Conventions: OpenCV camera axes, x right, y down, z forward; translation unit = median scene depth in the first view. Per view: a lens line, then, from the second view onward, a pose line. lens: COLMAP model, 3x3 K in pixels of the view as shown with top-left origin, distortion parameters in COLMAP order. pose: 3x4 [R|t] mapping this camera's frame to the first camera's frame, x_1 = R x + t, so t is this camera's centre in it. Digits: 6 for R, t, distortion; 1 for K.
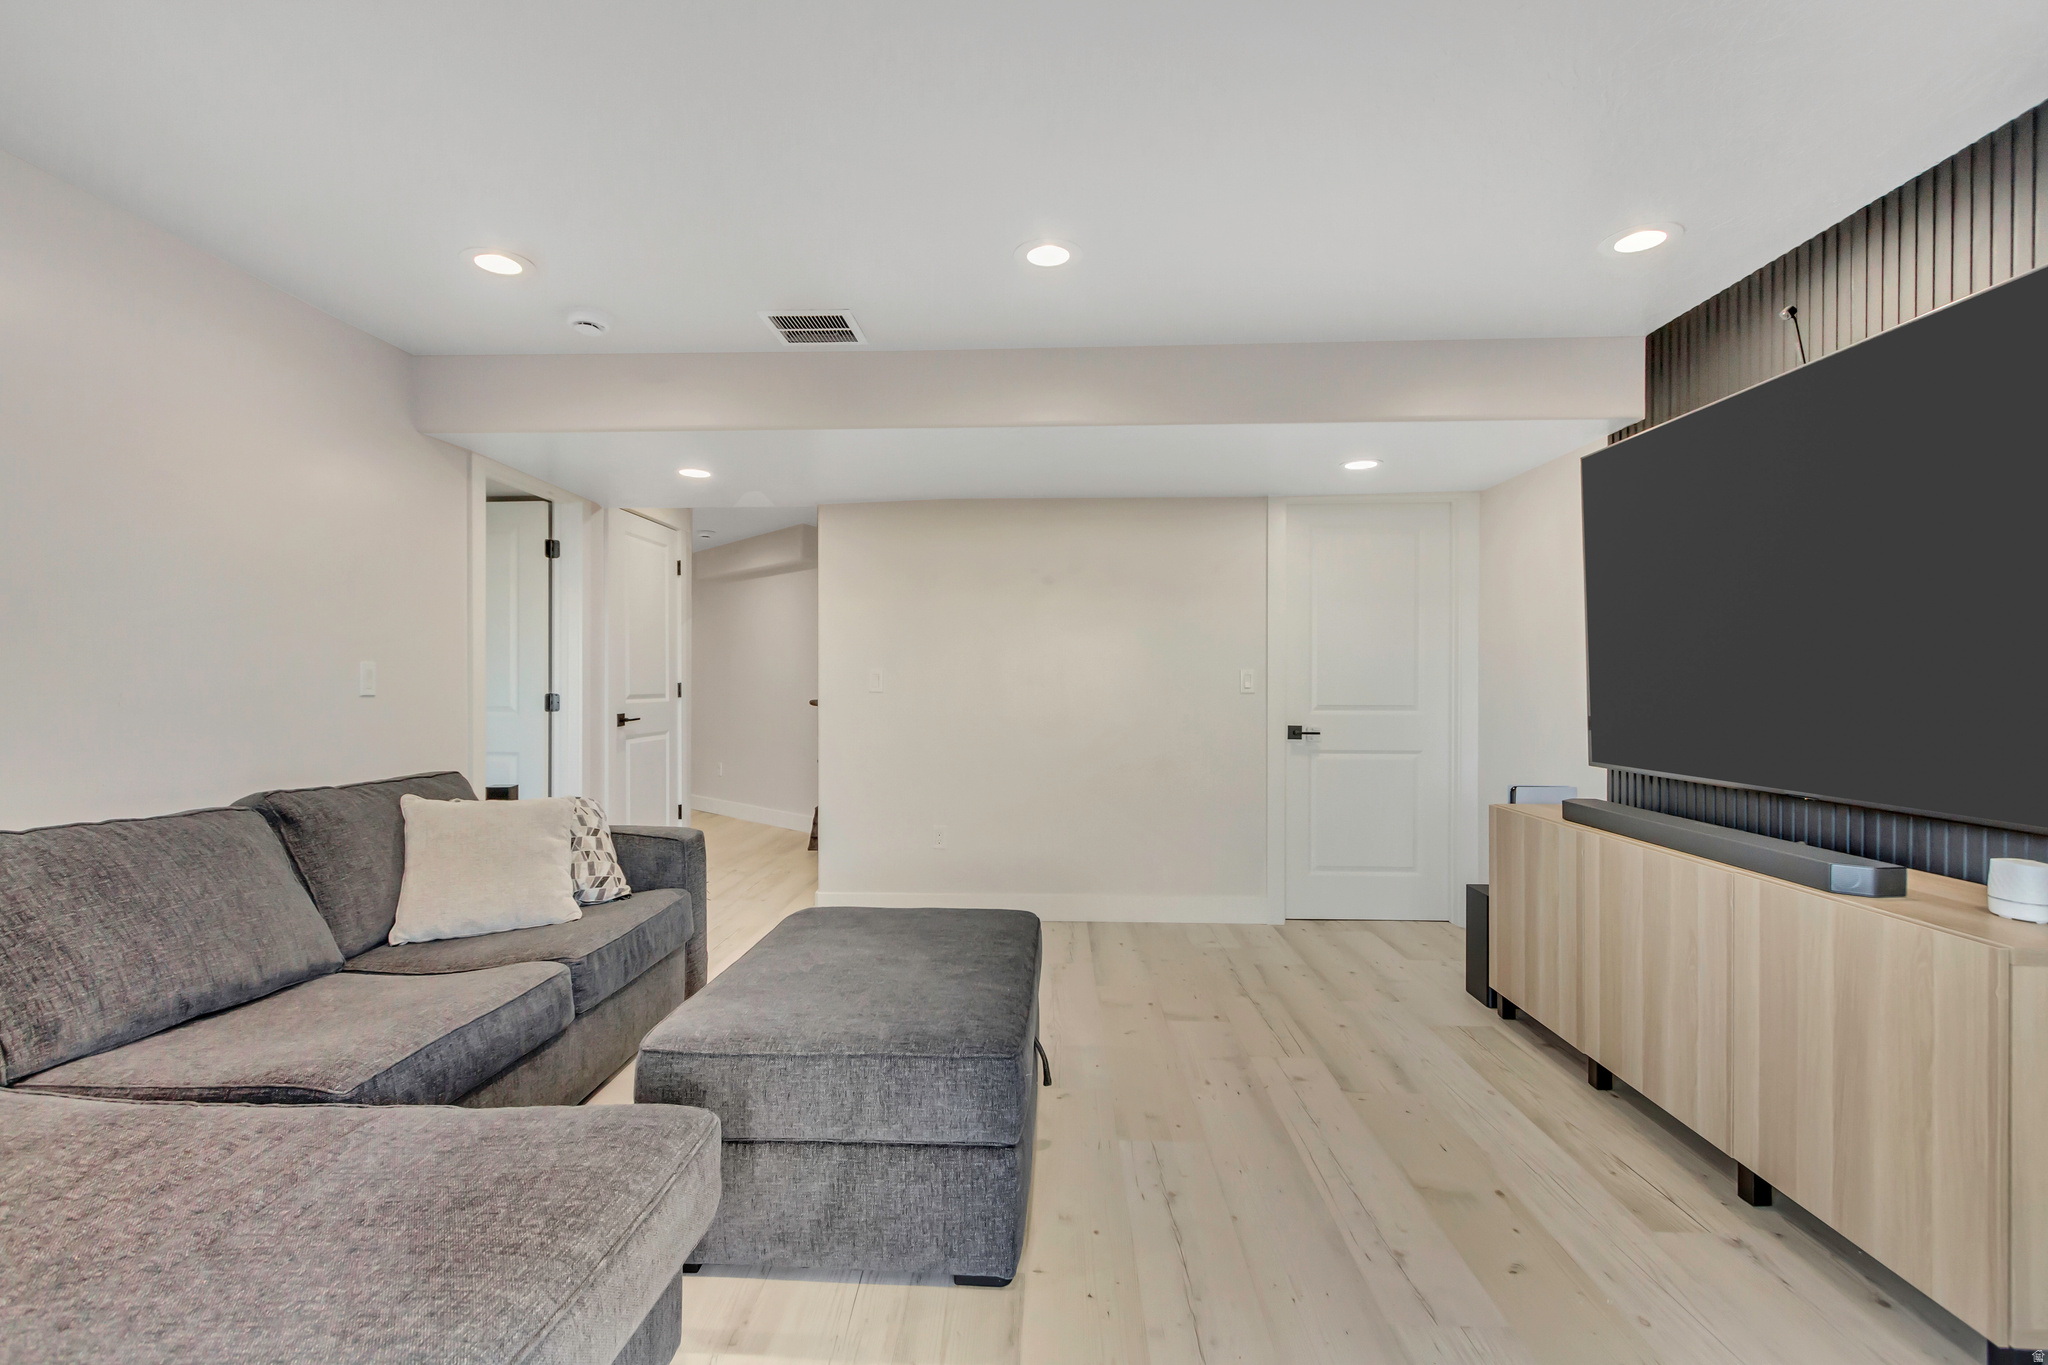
lens RADIAL K [[941.8, 0, 1022.4], [0, 941.8, 686.6], [0, 0, 1]] dist [0.008124, -0.000699]
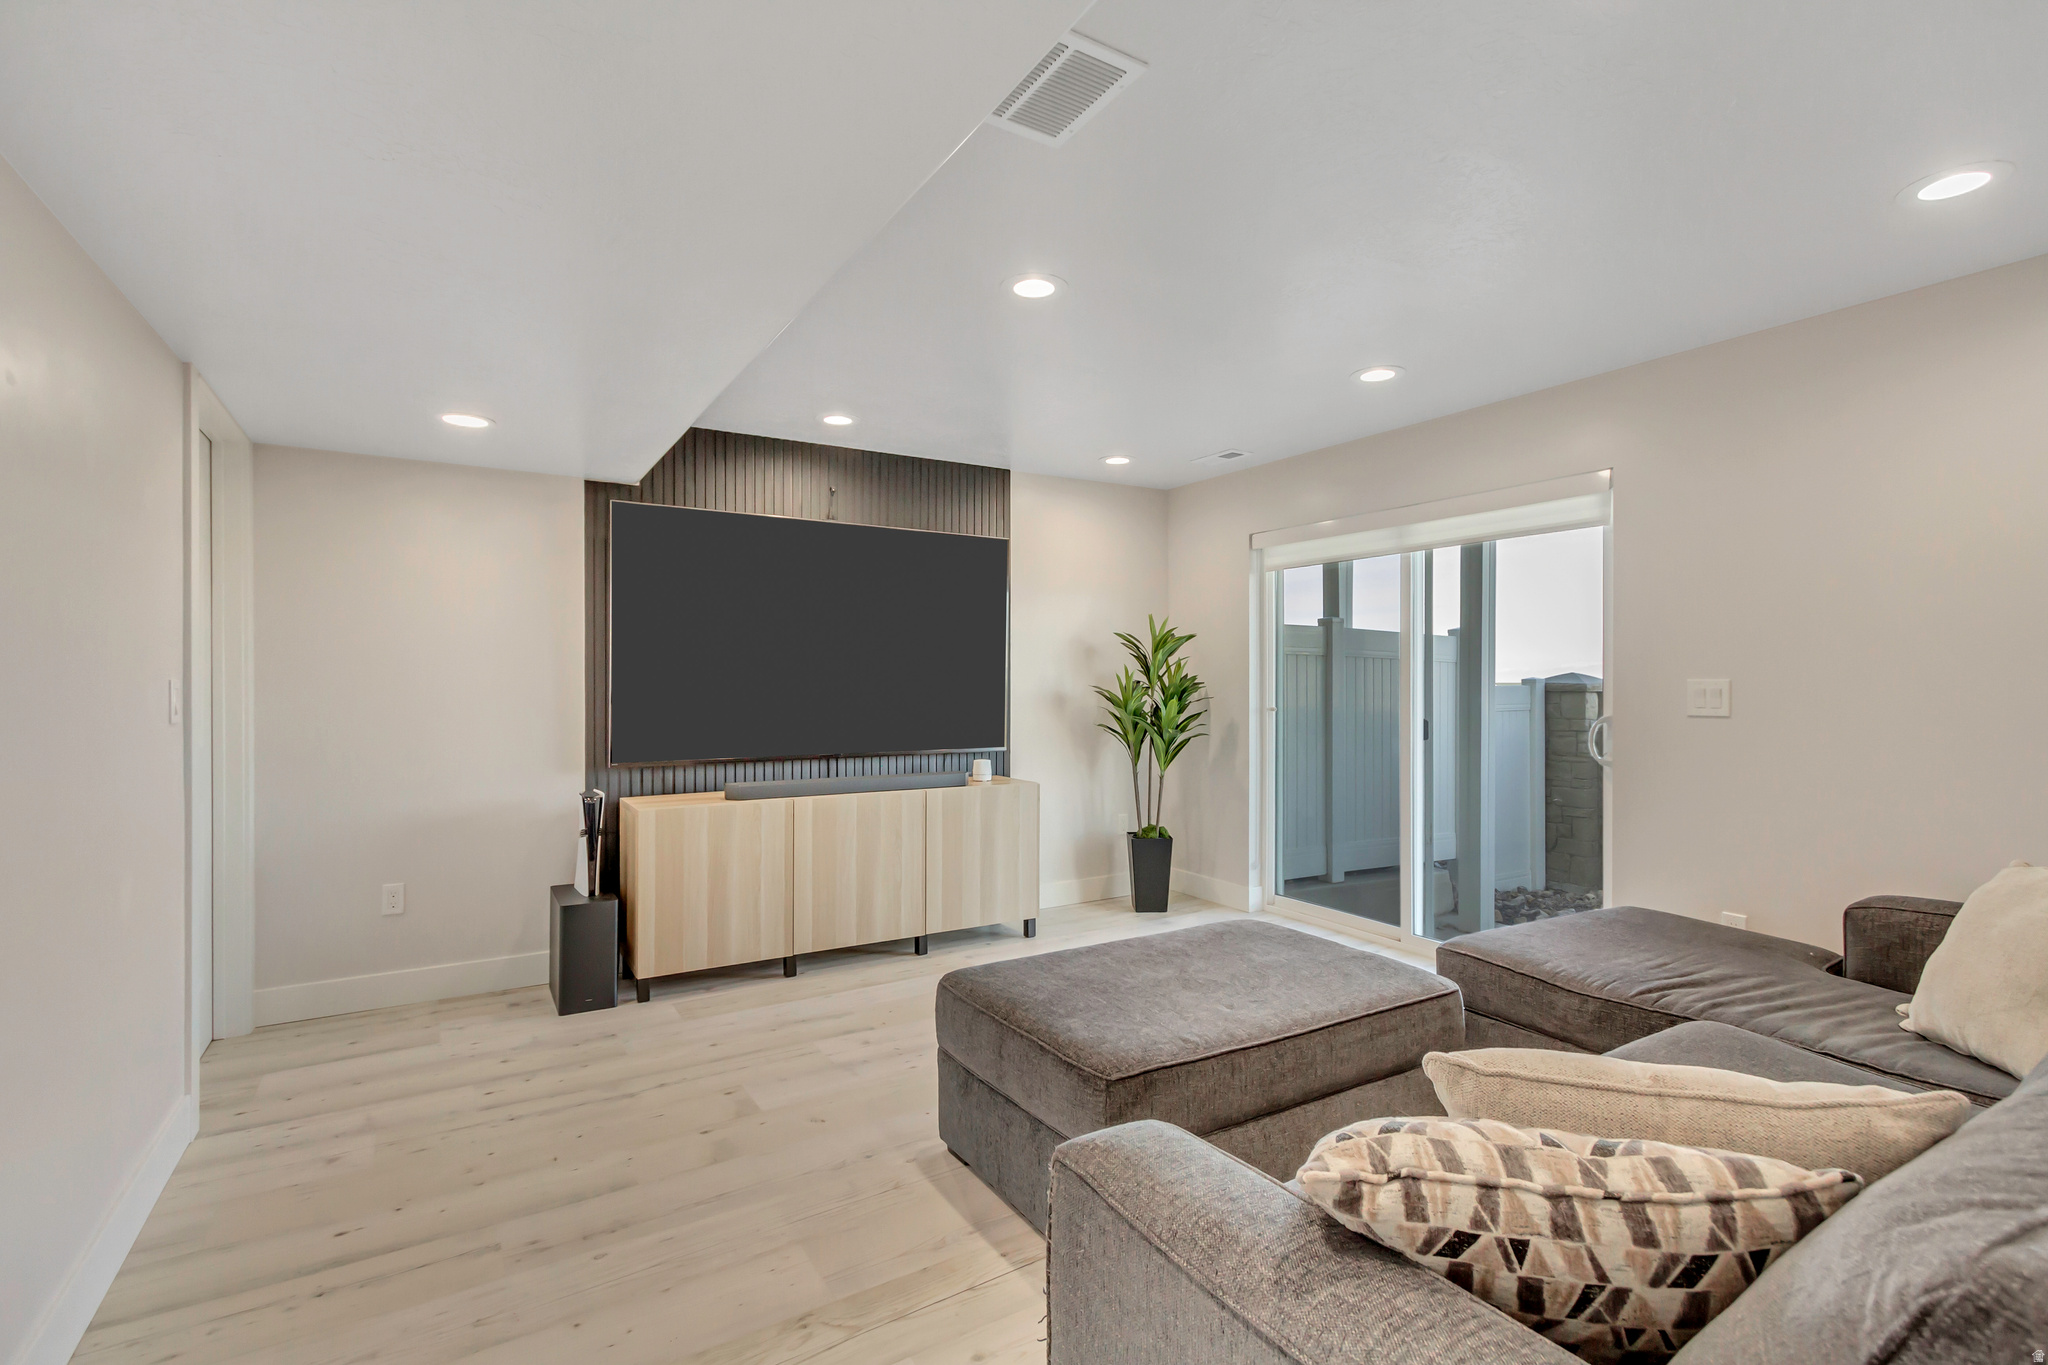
lens RADIAL K [[941.8, 0, 1020.6], [0, 941.8, 682.3], [0, 0, 1]] dist [0.008124, -0.000699]
pose [[-0.565199, -0.008563, 0.824910, -0.713581], [-0.005579, 0.999963, 0.006557, -0.032086], [-0.824936, -0.000896, -0.565225, 1.402863]]
